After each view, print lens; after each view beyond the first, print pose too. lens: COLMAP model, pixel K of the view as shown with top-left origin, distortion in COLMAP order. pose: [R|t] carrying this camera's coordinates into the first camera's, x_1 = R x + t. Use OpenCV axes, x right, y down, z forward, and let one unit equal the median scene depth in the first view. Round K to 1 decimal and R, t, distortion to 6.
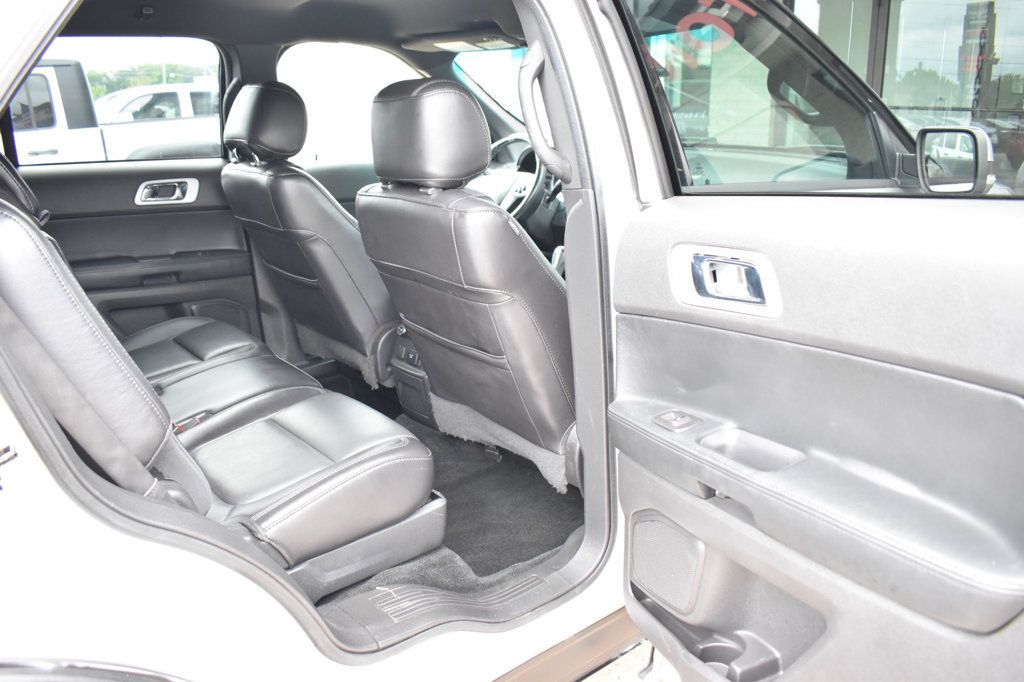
lens RADIAL K [[794.0, 0, 512.0], [0, 794.0, 341.0], [0, 0, 1]] dist [-0.058873, 0.010625]
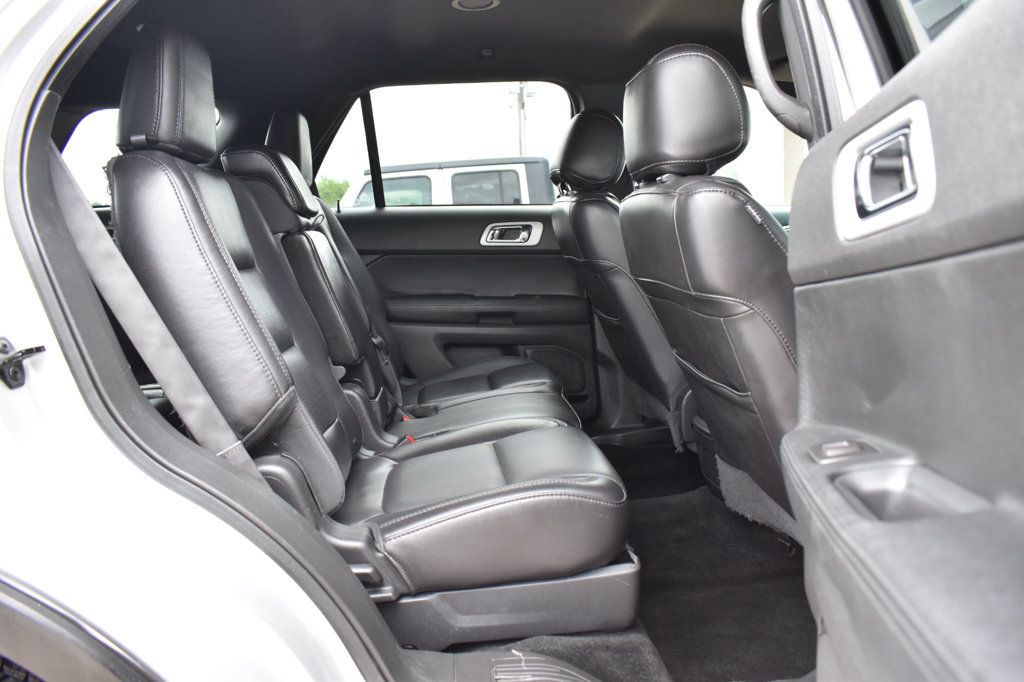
lens RADIAL K [[795.8, 0, 512.0], [0, 795.8, 341.0], [0, 0, 1]] dist [-0.082586, 0.002046]
pose [[0.826323, 0.051836, -0.560806, 0.200723], [-0.129447, 0.986577, -0.099544, 0.067410], [0.548118, 0.154850, 0.821941, 0.240004]]
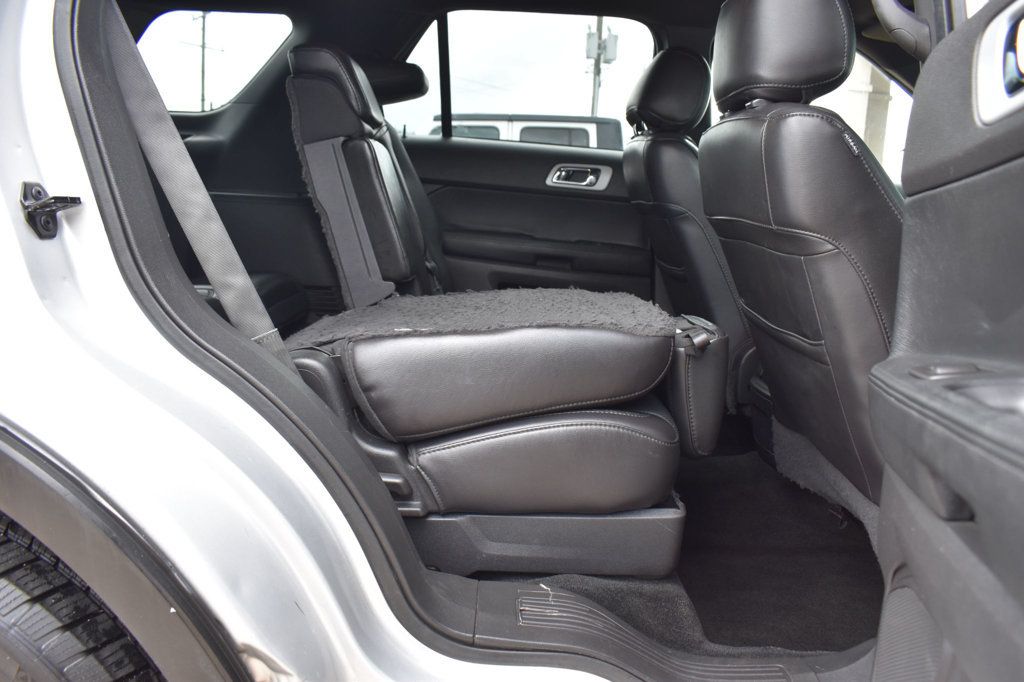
lens RADIAL K [[791.8, 0, 512.0], [0, 791.8, 341.0], [0, 0, 1]] dist [-0.090026, 0.008549]
pose [[0.779005, 0.157509, -0.606912, 0.174646], [-0.232466, 0.971504, -0.046253, 0.103179], [0.582332, 0.177118, 0.793422, 0.280629]]
